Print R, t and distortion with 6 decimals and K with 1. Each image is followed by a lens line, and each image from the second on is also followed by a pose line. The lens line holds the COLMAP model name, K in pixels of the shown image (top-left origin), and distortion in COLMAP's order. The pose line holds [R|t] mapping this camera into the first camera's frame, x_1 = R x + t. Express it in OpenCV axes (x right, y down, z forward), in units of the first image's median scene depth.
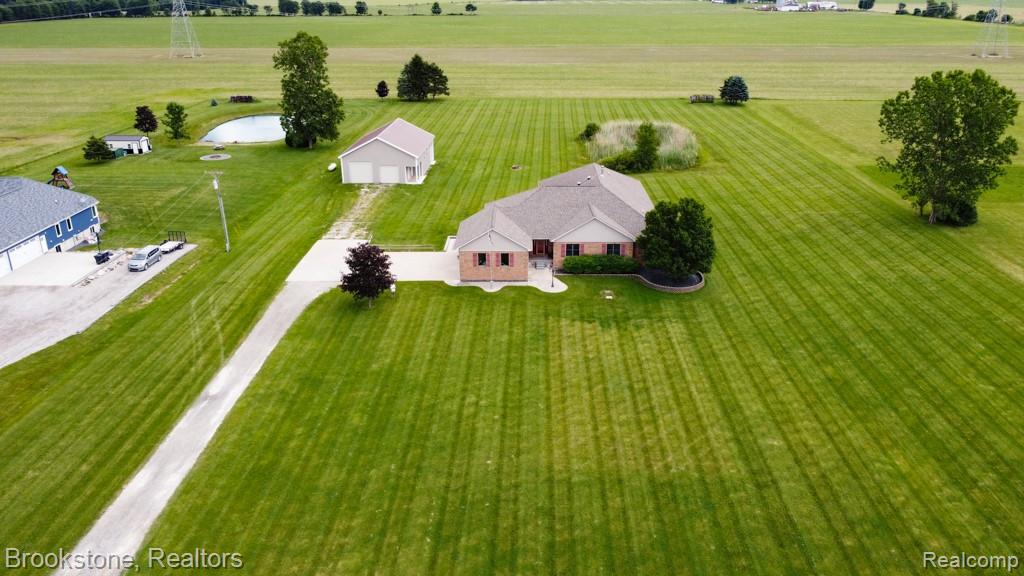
lens RADIAL K [[786.1, 0, 512.0], [0, 786.1, 288.0], [0, 0, 1]] dist [-0.002135, -0.004715]
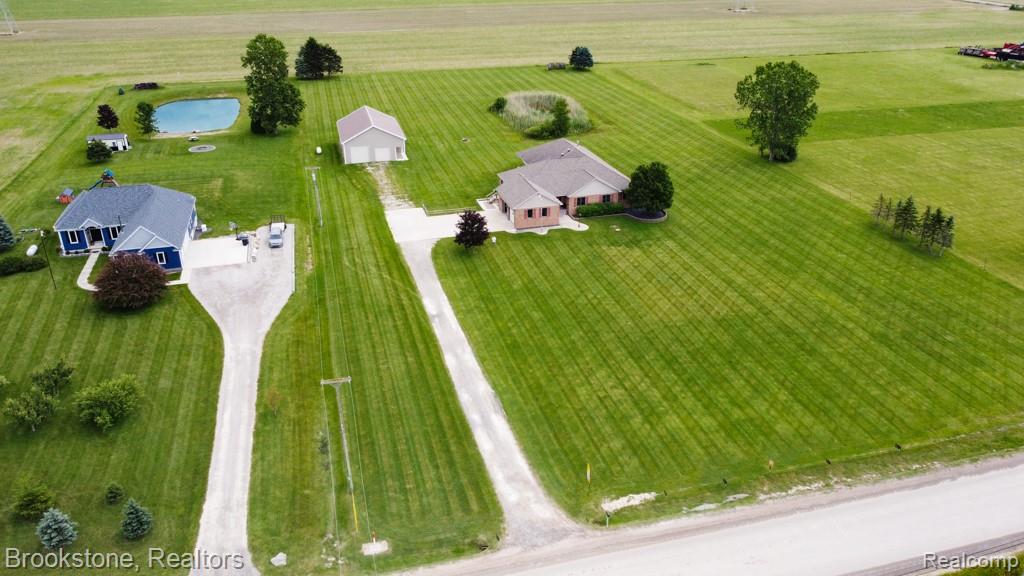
lens RADIAL K [[786.1, 0, 512.0], [0, 786.1, 288.0], [0, 0, 1]] dist [-0.002135, -0.004715]
pose [[0.954485, -0.123479, 0.271497, -0.474674], [0.103487, 0.990835, 0.086816, -0.028303], [-0.279729, -0.054768, 0.958516, -0.409485]]
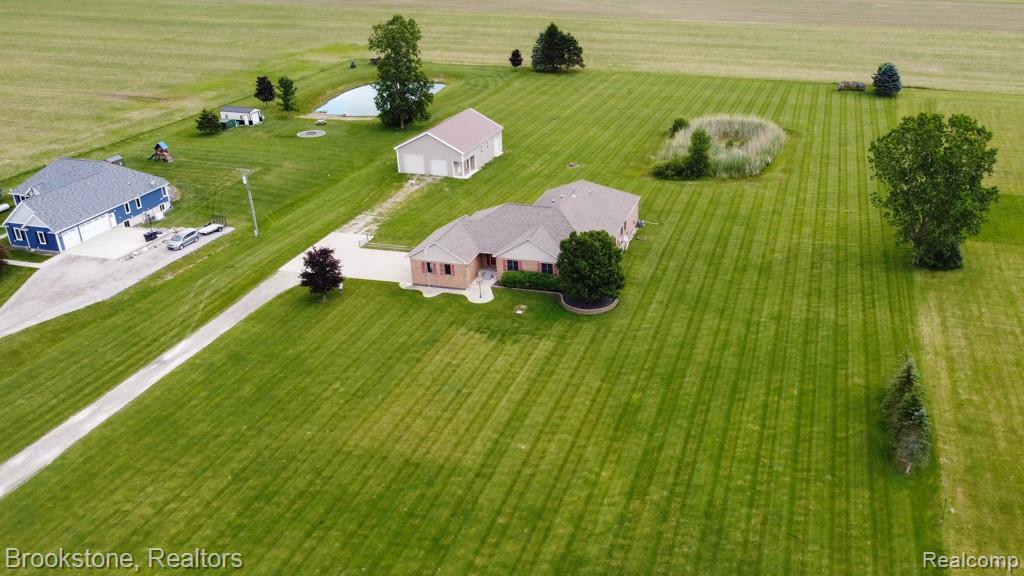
lens RADIAL K [[921.0, 0, 596.6], [0, 921.0, 329.7], [0, 0, 1]] dist [-0.002267, -0.008185]
pose [[0.975049, 0.103770, -0.196244, 0.461740], [-0.086362, 0.991696, 0.095297, -0.092856], [0.204503, -0.075971, 0.975913, -0.271861]]
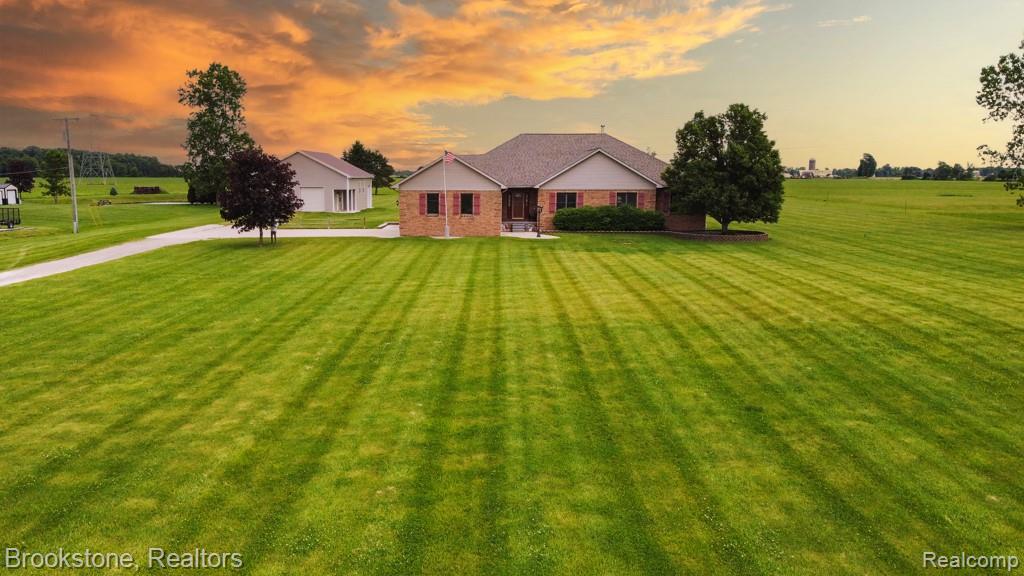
lens RADIAL K [[905.5, 0, 435.5], [0, 905.5, 289.0], [0, 0, 1]] dist [-0.001664, -0.002066]
pose [[0.999349, 0.003834, -0.035877, -0.007489], [-0.012138, 0.972107, -0.234224, 0.209319], [0.033978, 0.234507, 0.971520, 0.251704]]
